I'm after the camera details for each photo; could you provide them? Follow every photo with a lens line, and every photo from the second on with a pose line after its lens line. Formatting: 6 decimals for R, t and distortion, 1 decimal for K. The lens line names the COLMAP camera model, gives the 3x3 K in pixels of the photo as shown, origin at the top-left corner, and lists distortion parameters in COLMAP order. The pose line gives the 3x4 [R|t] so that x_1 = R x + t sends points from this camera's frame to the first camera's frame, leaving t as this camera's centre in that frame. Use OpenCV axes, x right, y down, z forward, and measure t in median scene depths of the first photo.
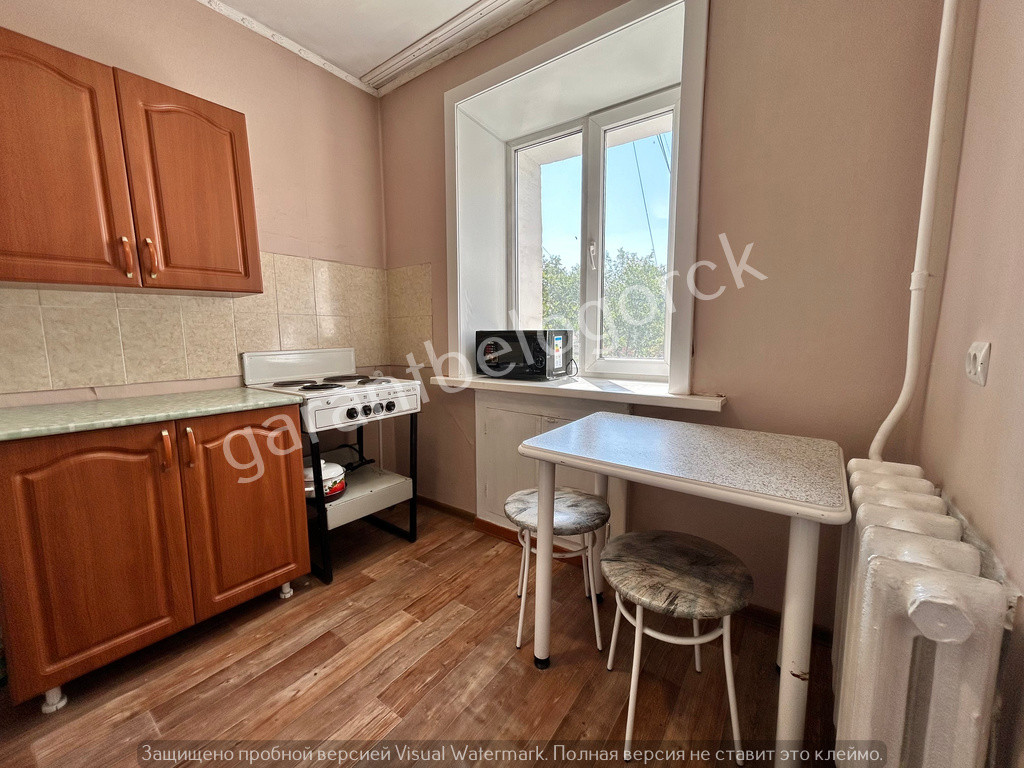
lens RADIAL K [[413.5, 0, 512.0], [0, 413.5, 384.0], [0, 0, 1]] dist [-0.002414, 0.000301]
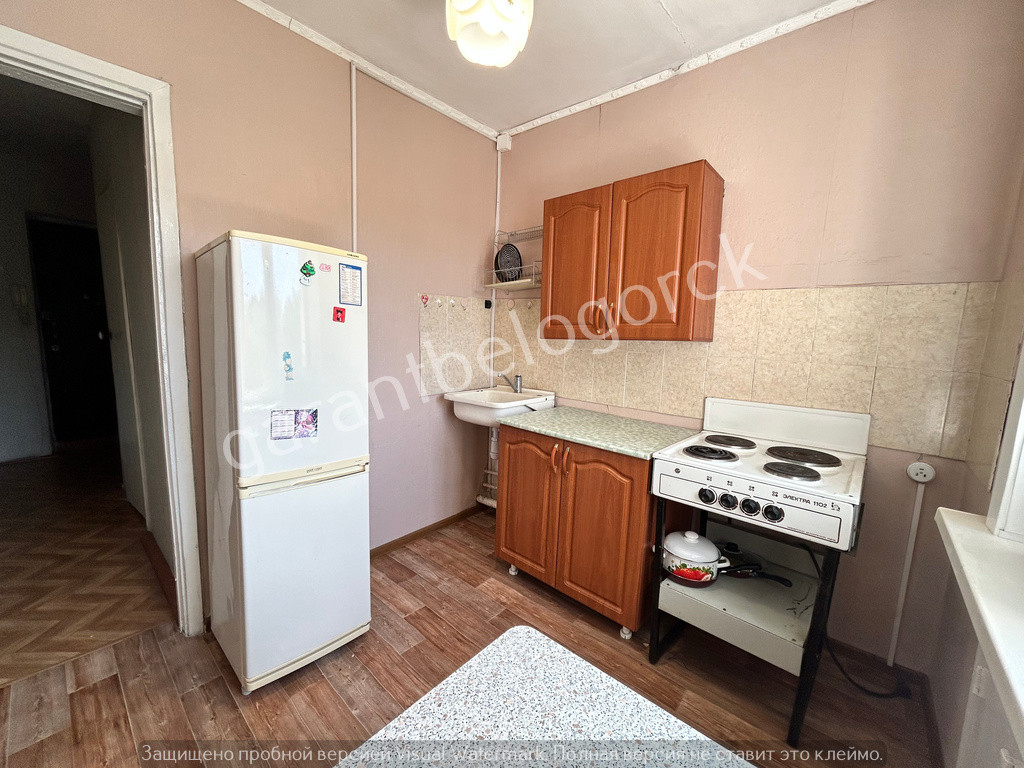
lens RADIAL K [[413.5, 0, 512.0], [0, 413.5, 384.0], [0, 0, 1]] dist [-0.002414, 0.000301]
pose [[-0.083865, 0.127106, -0.988337, 0.402430], [-0.148869, 0.979102, 0.138551, -0.195505], [0.985294, 0.158753, -0.063191, 0.673561]]
